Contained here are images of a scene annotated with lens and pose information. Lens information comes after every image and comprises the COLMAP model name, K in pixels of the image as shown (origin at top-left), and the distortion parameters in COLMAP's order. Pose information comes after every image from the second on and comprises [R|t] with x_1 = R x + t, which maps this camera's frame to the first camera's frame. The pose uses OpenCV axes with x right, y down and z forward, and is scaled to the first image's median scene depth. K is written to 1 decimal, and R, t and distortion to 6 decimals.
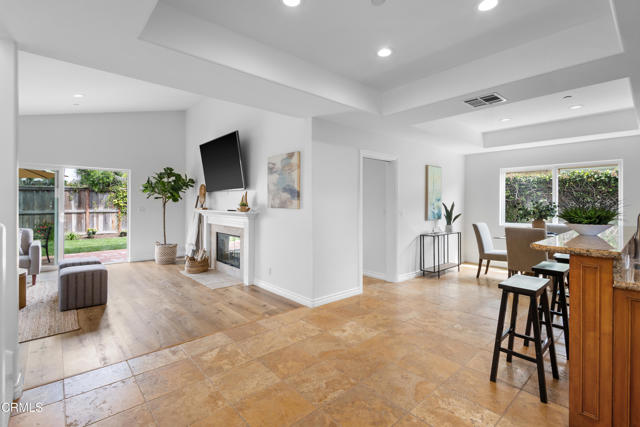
lens RADIAL K [[294.7, 0, 323.1], [0, 294.7, 207.0], [0, 0, 1]] dist [0.004451, -0.000687]
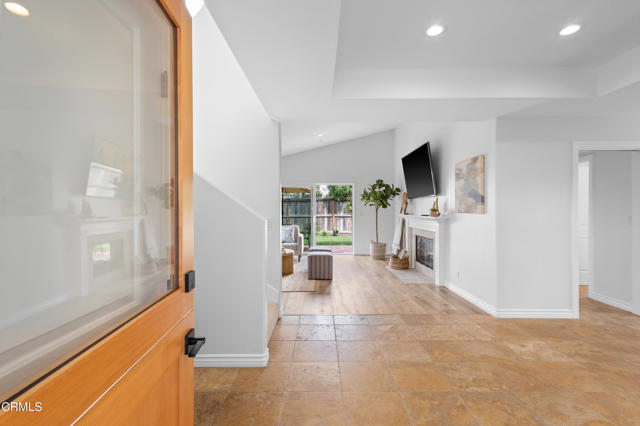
lens RADIAL K [[294.7, 0, 323.8], [0, 294.7, 211.7], [0, 0, 1]] dist [0.004451, -0.000687]
pose [[0.745066, -0.000826, -0.666990, 0.177692], [-0.002959, 0.999985, -0.004543, 0.005558], [0.666984, 0.005358, 0.745053, -0.081414]]
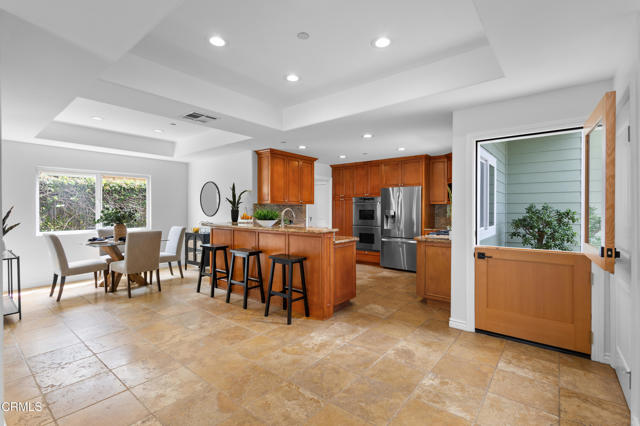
lens RADIAL K [[294.7, 0, 317.5], [0, 294.7, 209.9], [0, 0, 1]] dist [0.004451, -0.000687]
pose [[-0.145549, -0.005686, 0.989335, -0.523908], [0.014233, 0.999868, 0.007841, -0.007153], [-0.989249, 0.015222, -0.145449, 0.589347]]
